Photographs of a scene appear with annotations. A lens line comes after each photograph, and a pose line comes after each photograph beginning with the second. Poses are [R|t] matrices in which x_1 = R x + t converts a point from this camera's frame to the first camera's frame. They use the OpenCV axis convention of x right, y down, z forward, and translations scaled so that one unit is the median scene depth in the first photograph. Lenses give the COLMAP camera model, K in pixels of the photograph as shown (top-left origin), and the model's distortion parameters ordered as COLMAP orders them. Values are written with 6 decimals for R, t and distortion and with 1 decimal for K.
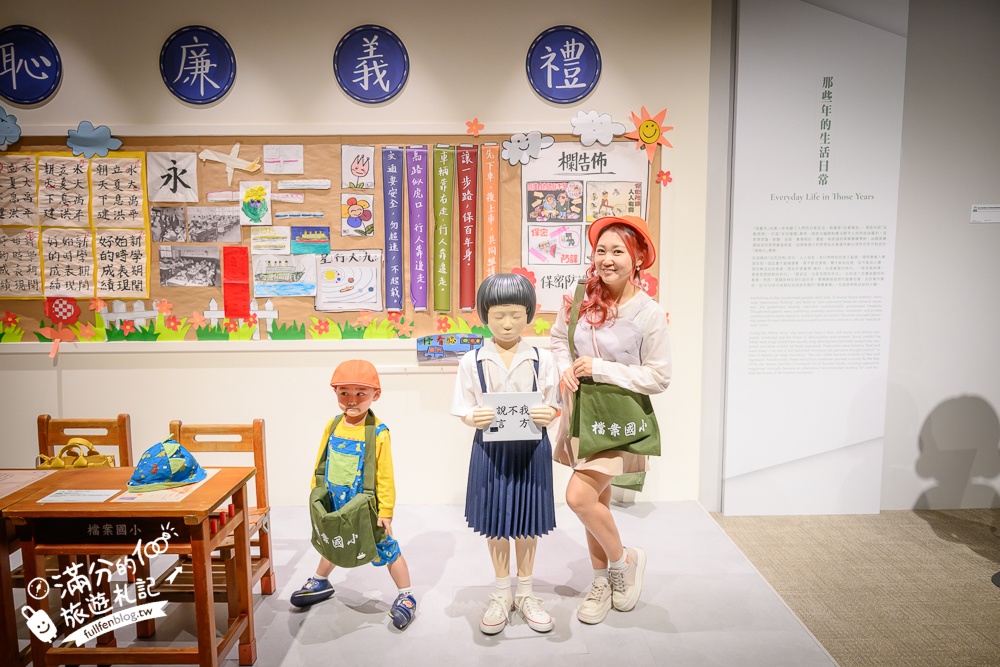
lens RADIAL K [[672.1, 0, 495.1], [0, 672.1, 334.7], [0, 0, 1]] dist [0.003265, -0.001264]
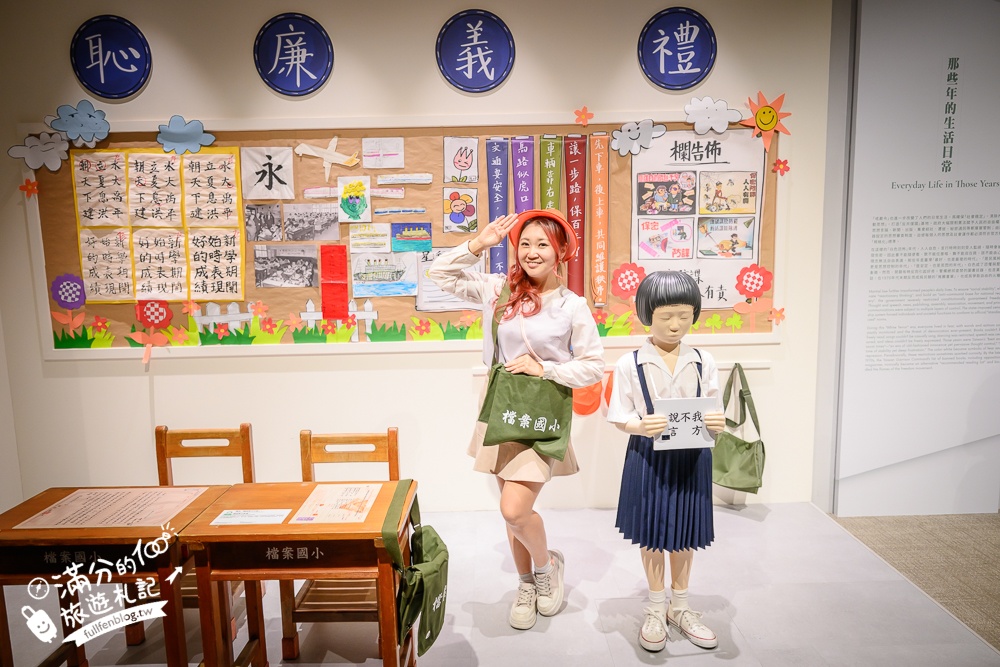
lens RADIAL K [[672.1, 0, 497.7], [0, 672.1, 339.8], [0, 0, 1]] dist [0.003265, -0.001264]
pose [[0.999910, -0.013335, -0.001699, -0.152238], [0.013365, 0.999727, 0.019176, -0.011227], [0.001442, -0.019197, 0.999815, 0.039265]]
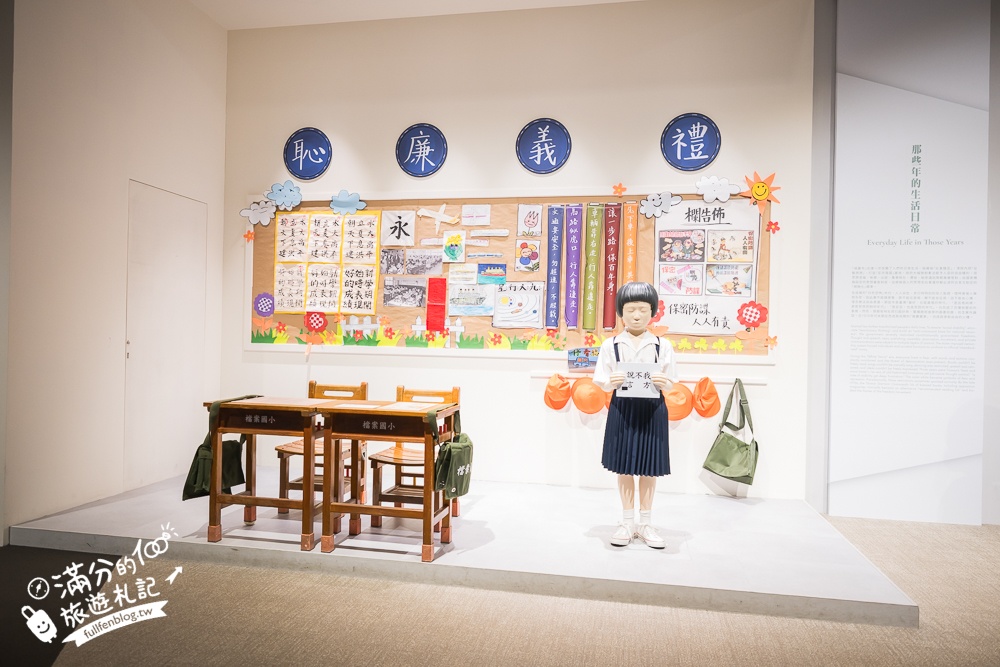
lens RADIAL K [[672.1, 0, 501.5], [0, 672.1, 338.0], [0, 0, 1]] dist [0.003265, -0.001264]
pose [[0.978873, 0.028551, -0.202465, 0.018188], [-0.052493, 0.992106, -0.113886, 0.136931], [0.197615, 0.122108, 0.972645, -0.279809]]
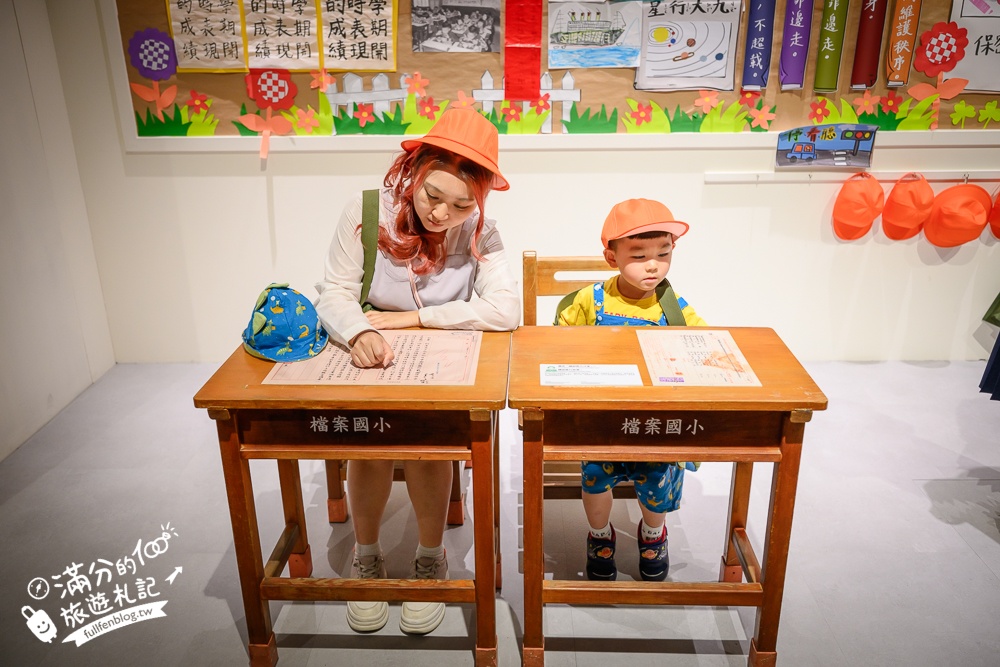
lens RADIAL K [[813.5, 0, 505.4], [0, 813.5, 331.5], [0, 0, 1]] dist [-0.002717, 0.009855]
pose [[0.999705, 0.007296, -0.023186, -0.384183], [-0.001475, 0.970343, 0.241726, 0.003573], [0.024262, -0.241620, 0.970068, 0.132889]]
